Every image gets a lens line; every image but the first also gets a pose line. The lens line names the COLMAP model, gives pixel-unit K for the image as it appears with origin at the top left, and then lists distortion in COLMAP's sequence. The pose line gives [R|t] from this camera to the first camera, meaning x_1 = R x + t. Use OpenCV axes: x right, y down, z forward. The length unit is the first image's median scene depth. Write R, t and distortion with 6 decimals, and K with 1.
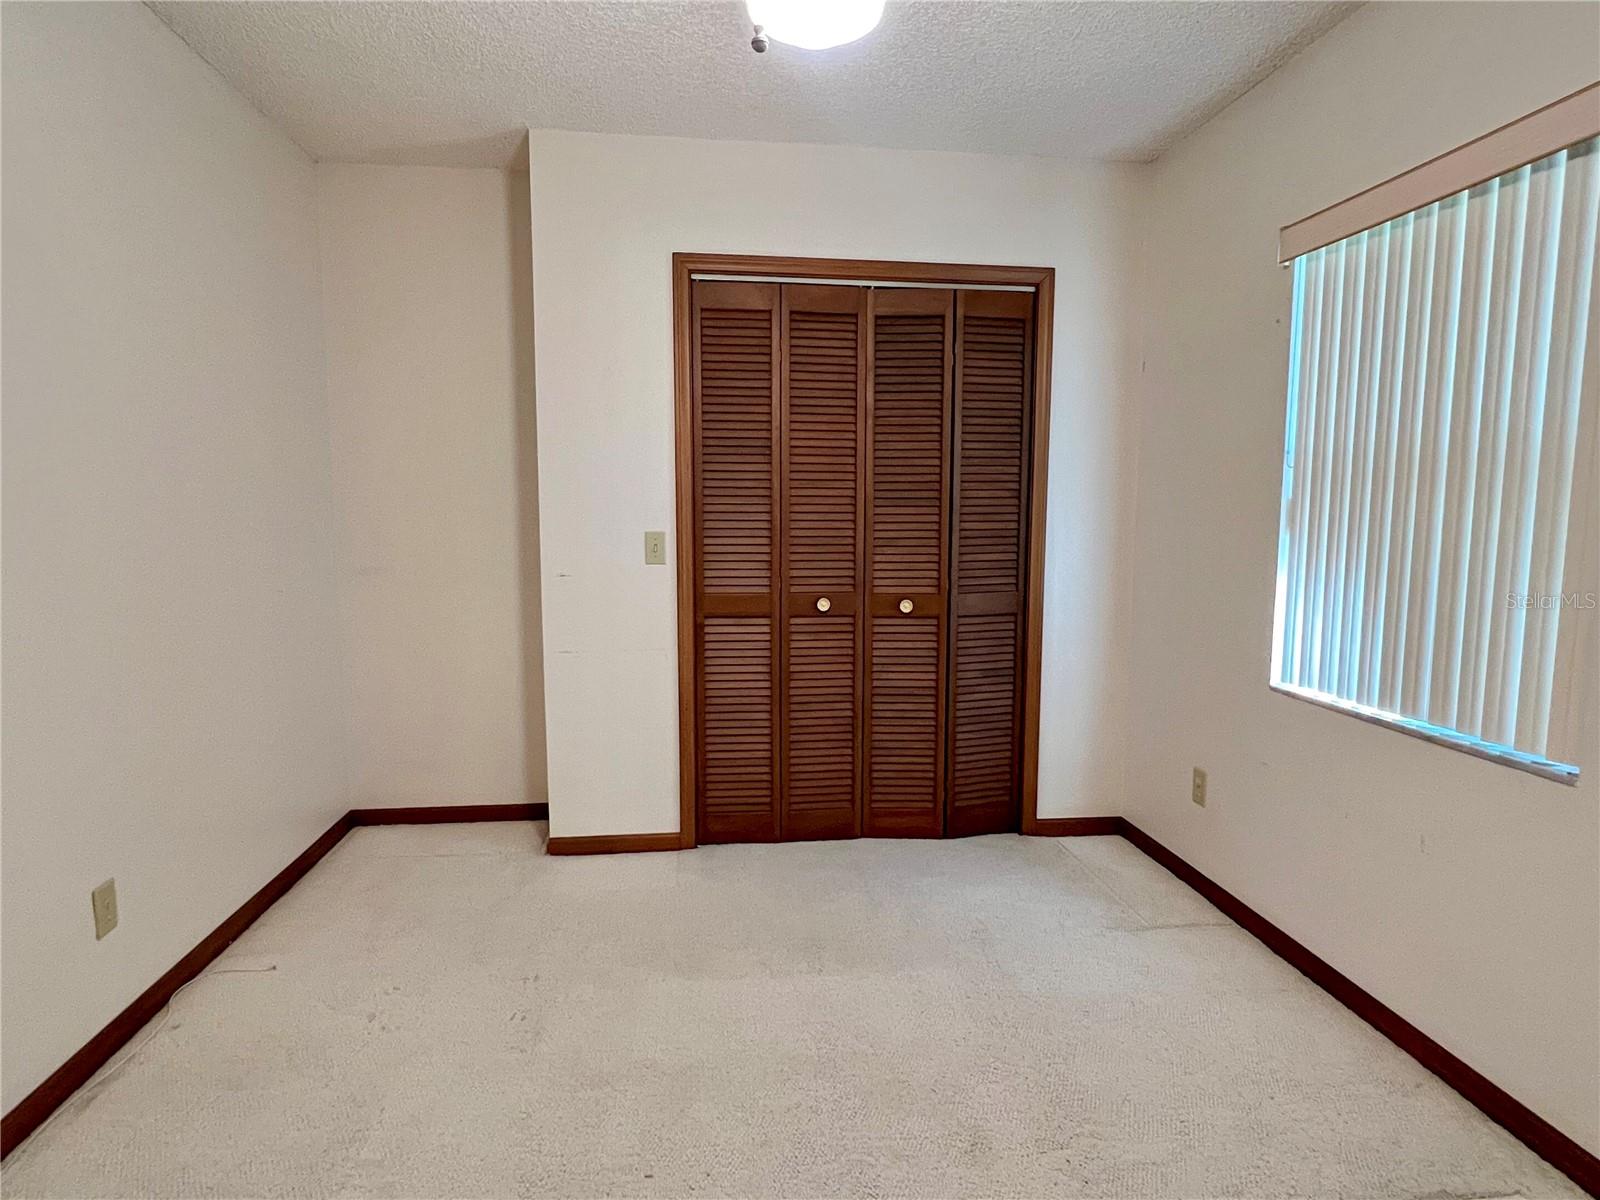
lens RADIAL K [[887.4, 0, 796.3], [0, 887.4, 597.9], [0, 0, 1]] dist [-0.000542, 0.000608]
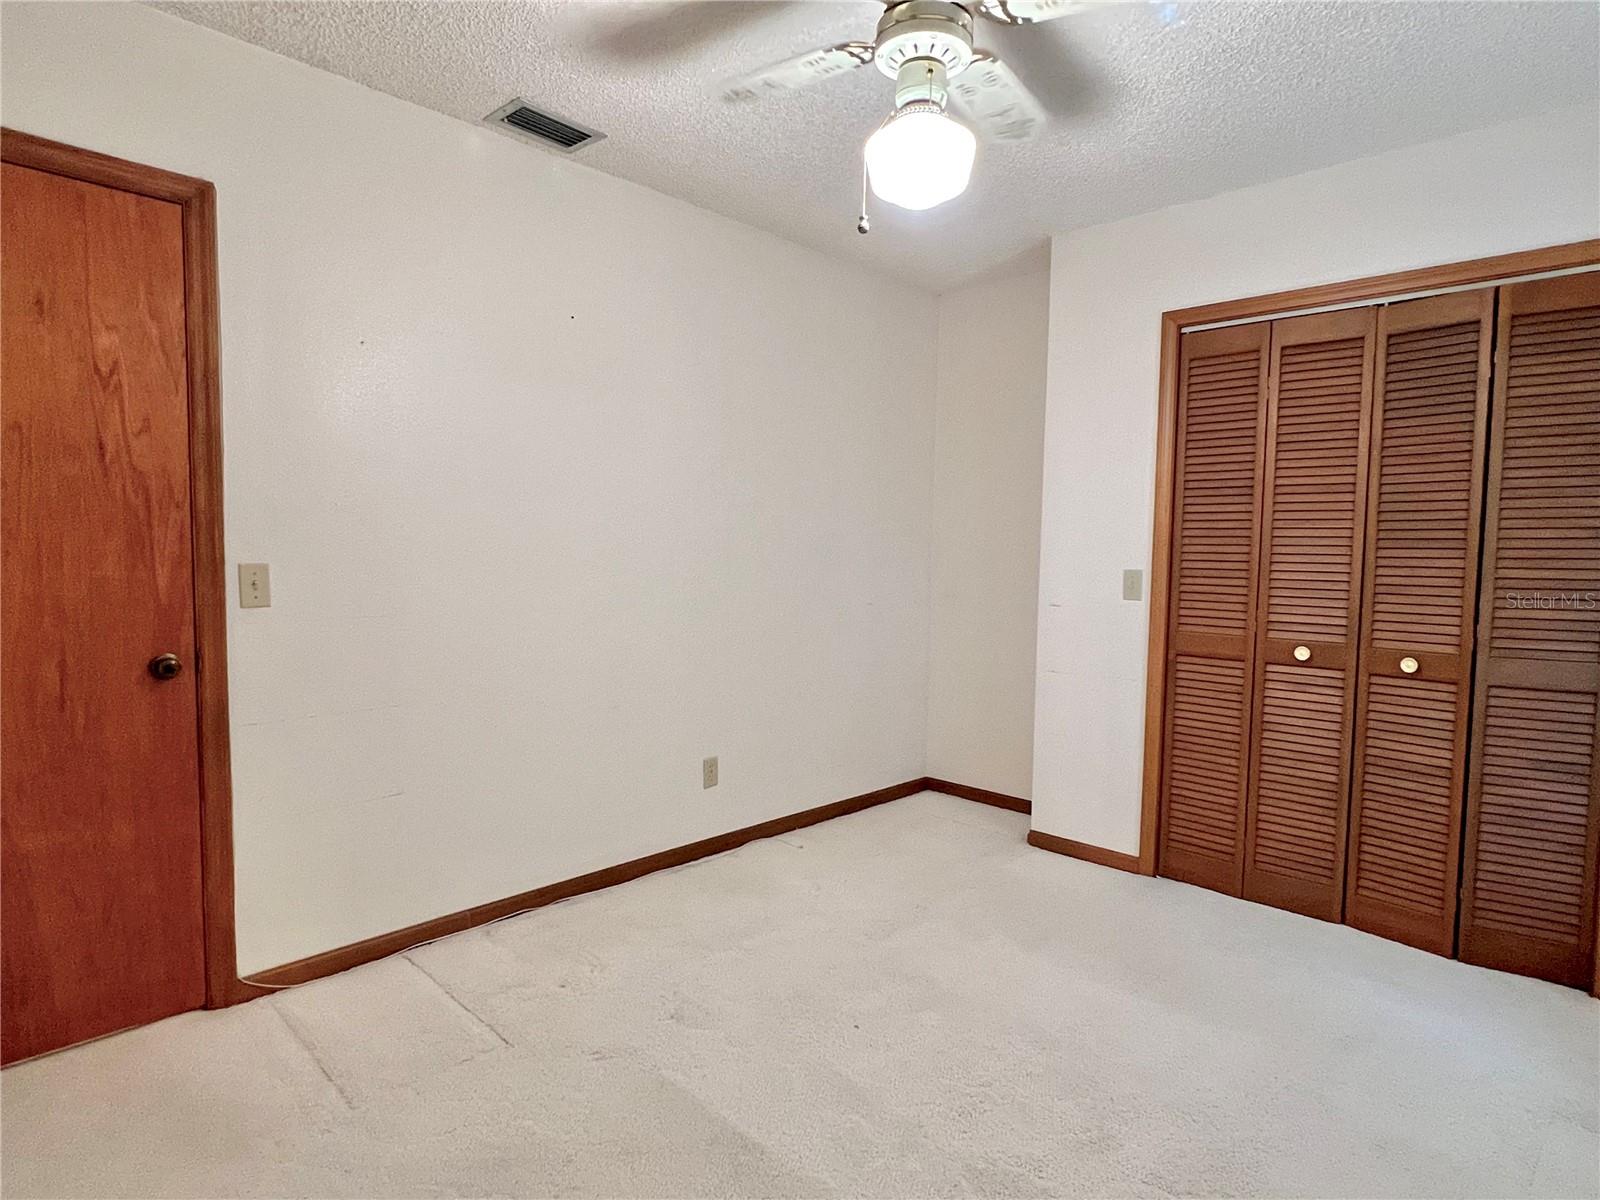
lens RADIAL K [[887.4, 0, 805.2], [0, 887.4, 596.1], [0, 0, 1]] dist [-0.000542, 0.000608]
pose [[0.634423, 0.048485, -0.771464, 0.412226], [-0.092923, 0.995577, -0.013847, 0.008969], [0.767380, 0.080471, 0.636122, 0.008142]]
